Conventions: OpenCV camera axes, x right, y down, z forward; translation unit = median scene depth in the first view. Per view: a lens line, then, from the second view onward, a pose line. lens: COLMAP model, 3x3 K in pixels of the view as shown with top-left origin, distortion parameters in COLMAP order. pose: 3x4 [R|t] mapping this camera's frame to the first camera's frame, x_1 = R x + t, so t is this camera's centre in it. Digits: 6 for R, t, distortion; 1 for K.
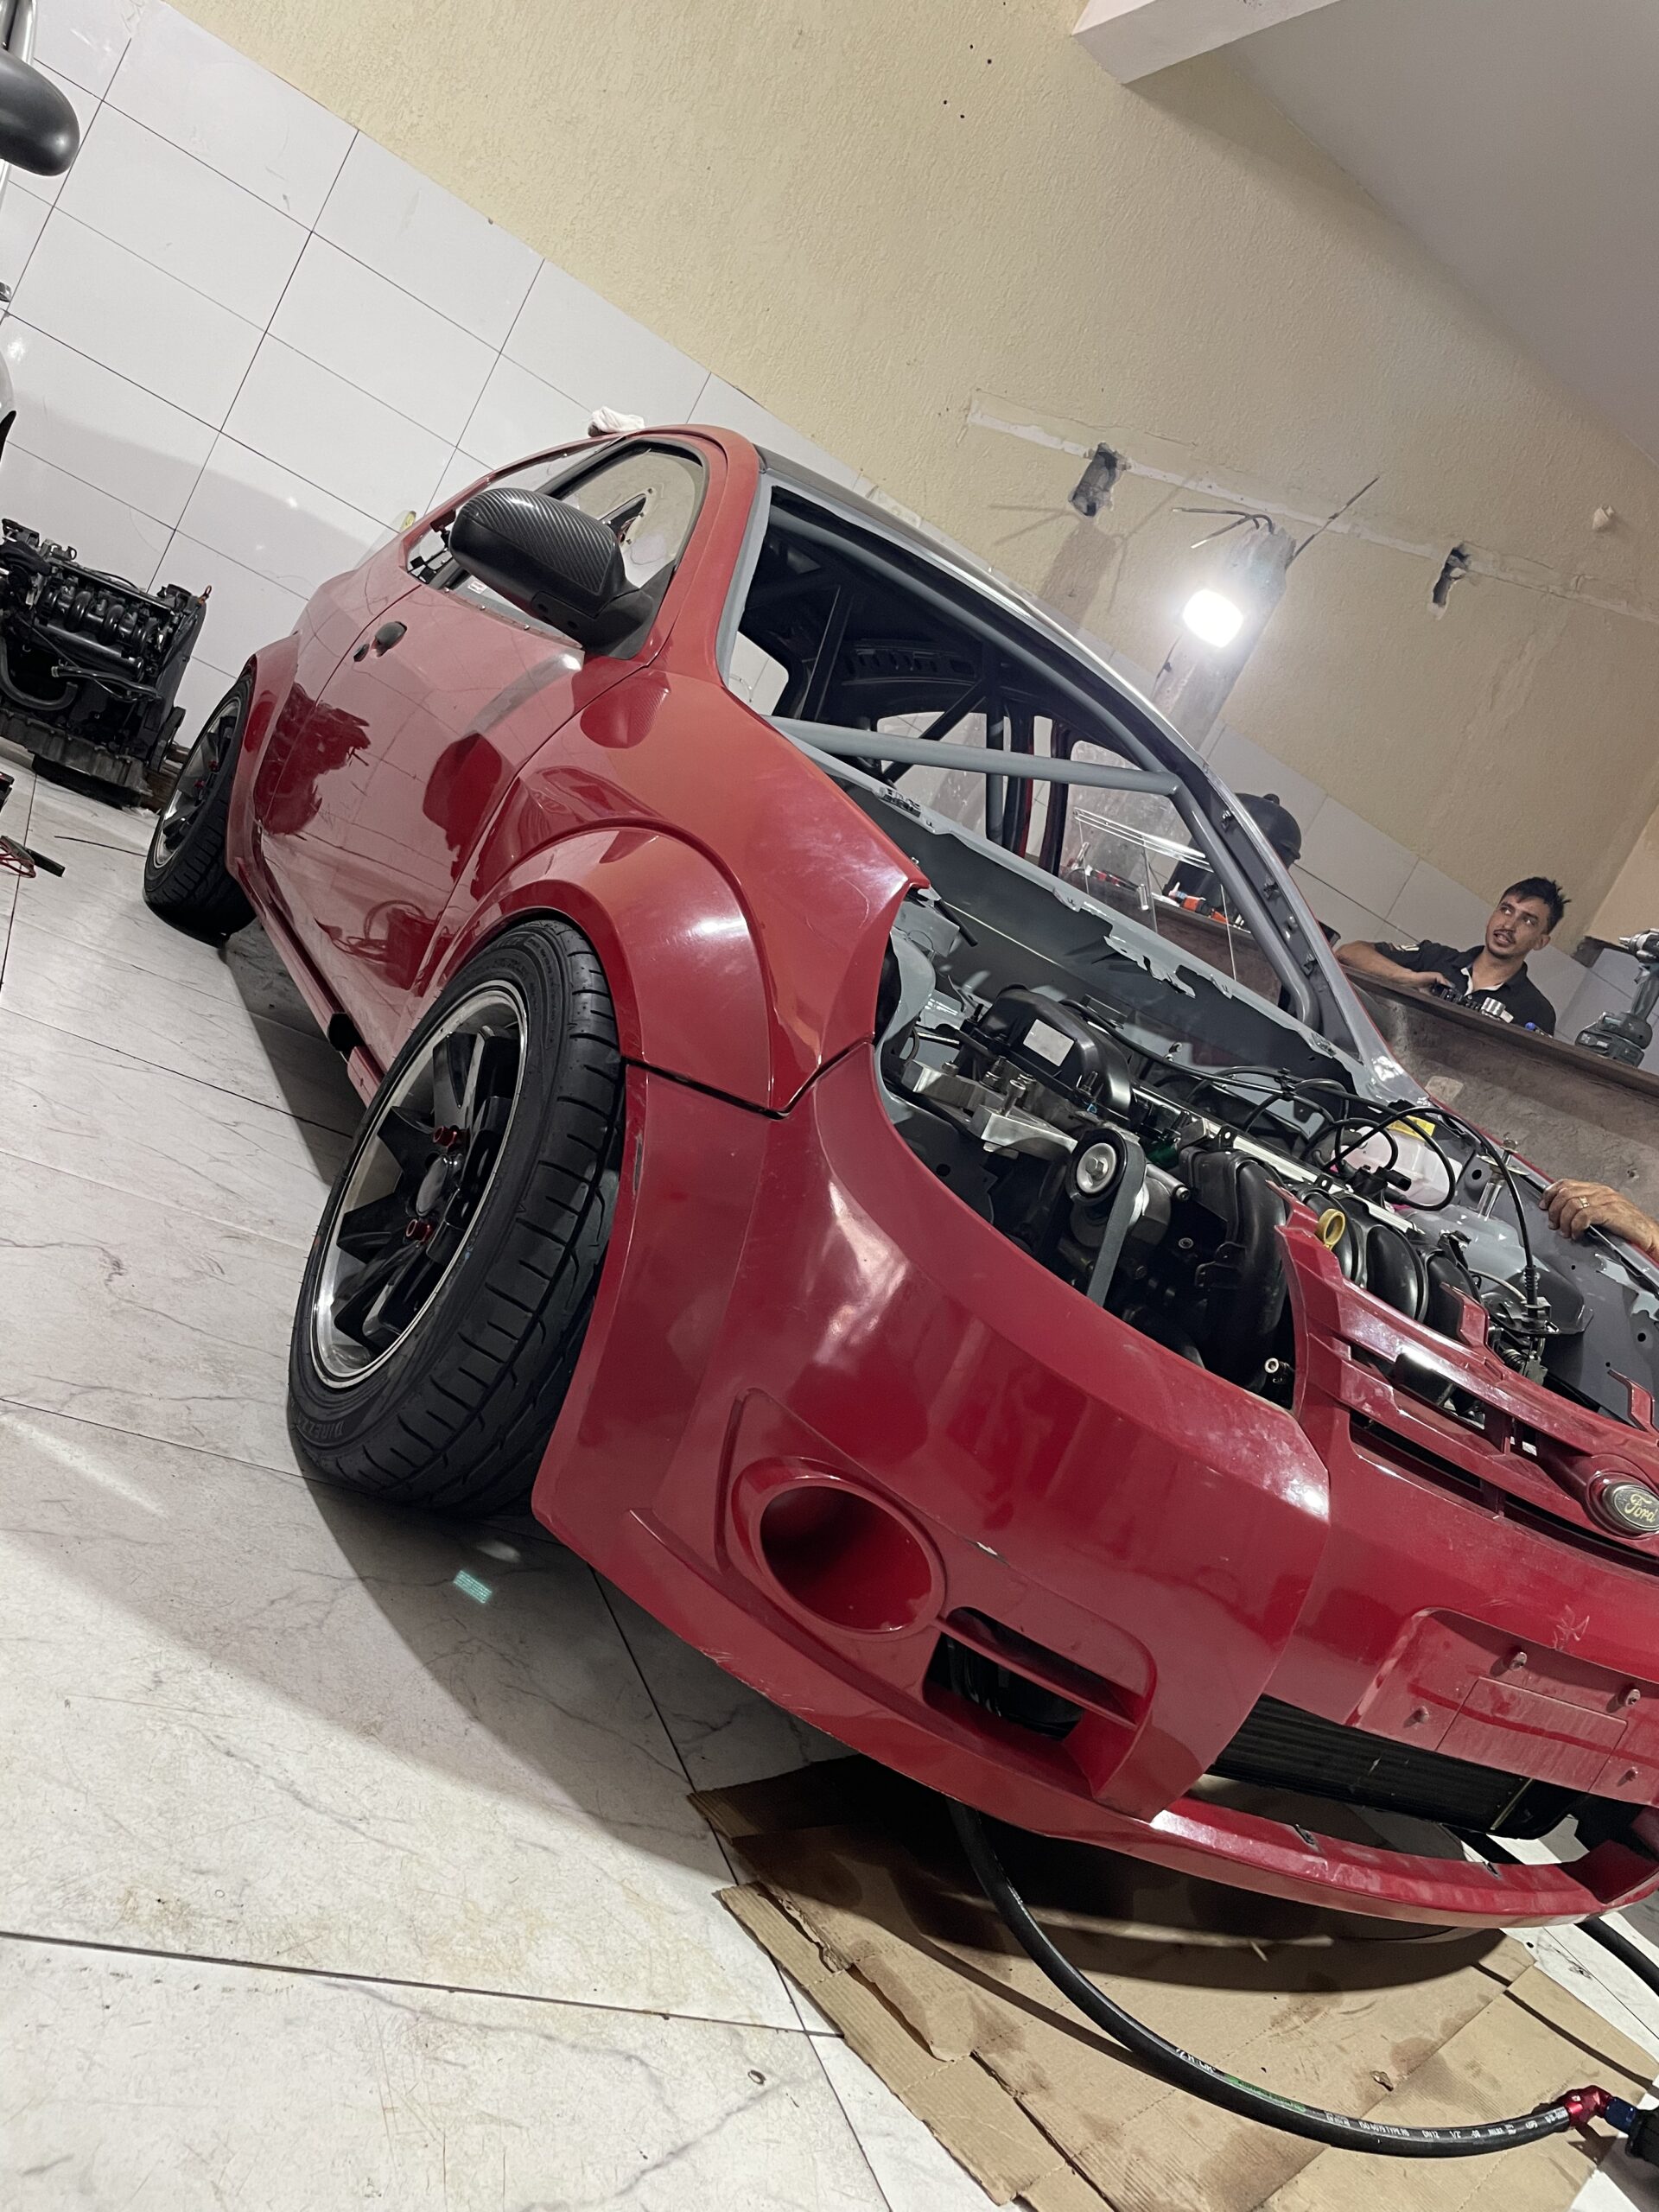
lens RADIAL K [[1690.7, 0, 829.5], [0, 1690.7, 1106.0], [0, 0, 1]] dist [0.059762, -0.104051]
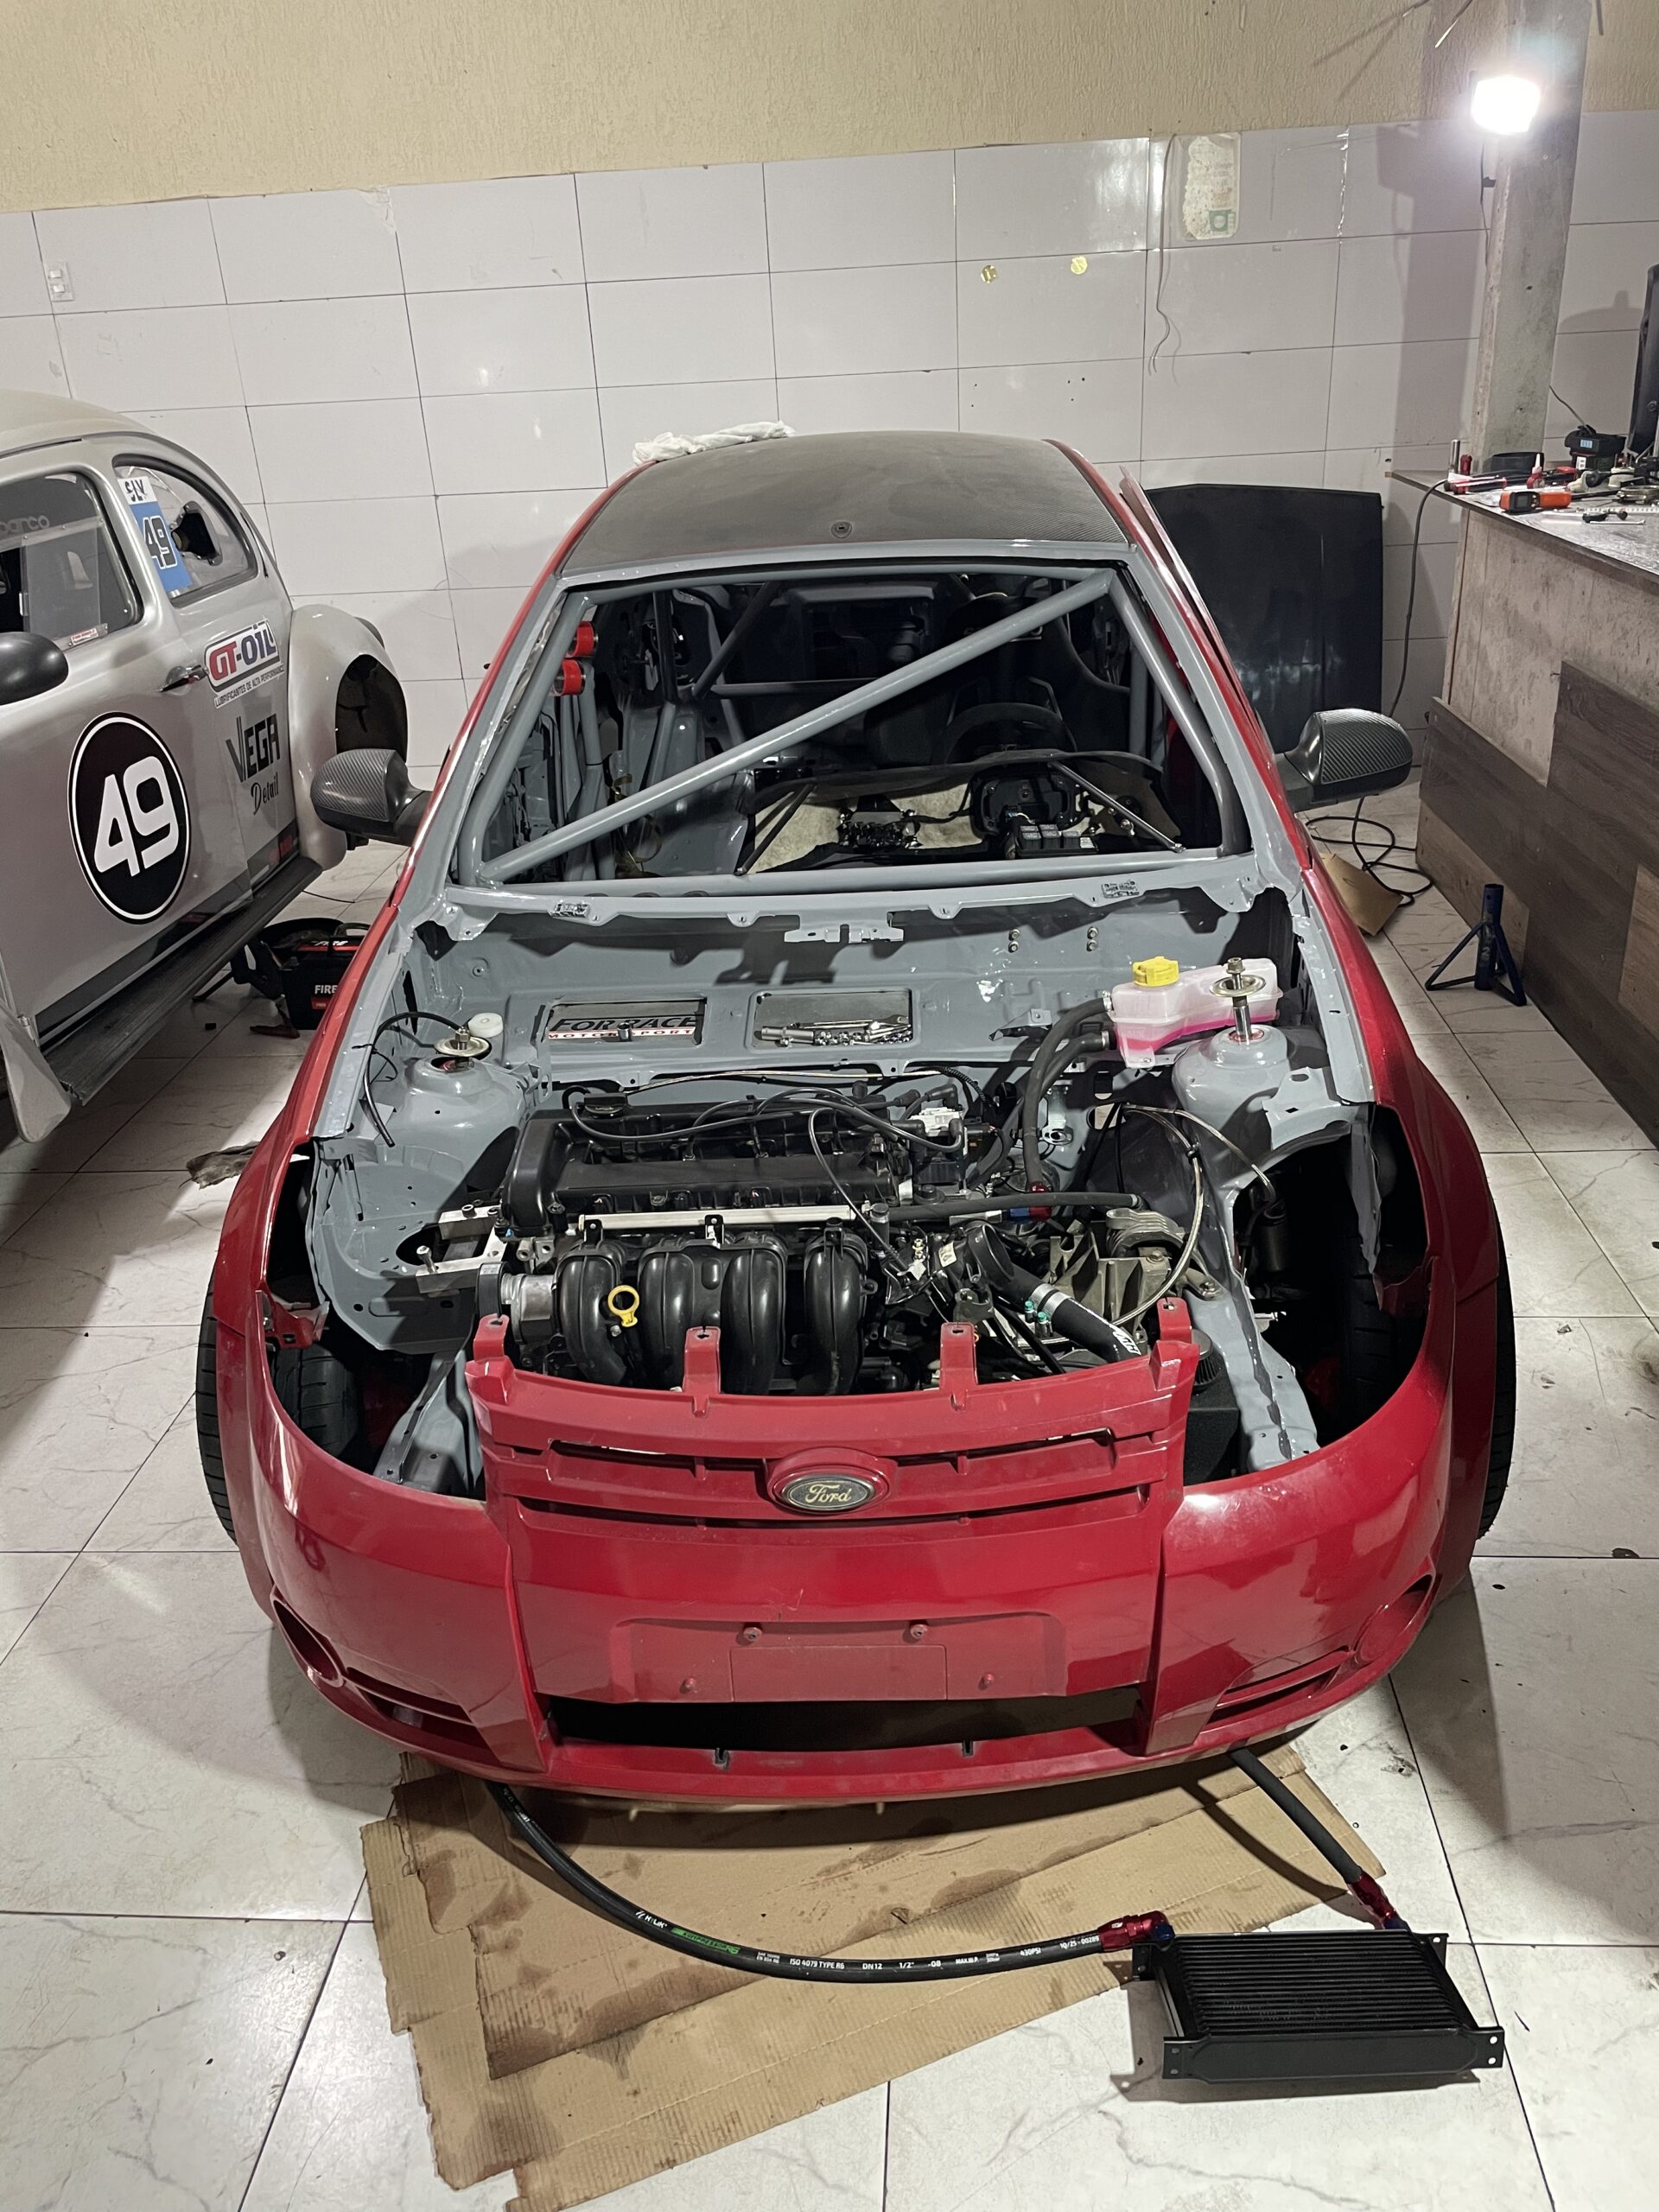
lens RADIAL K [[1690.7, 0, 829.5], [0, 1690.7, 1106.0], [0, 0, 1]] dist [0.059762, -0.104051]
pose [[0.761736, -0.264630, -0.591379, 1.406641], [0.376399, 0.923695, 0.071492, -0.109489], [0.527335, -0.277053, 0.803218, 0.144320]]
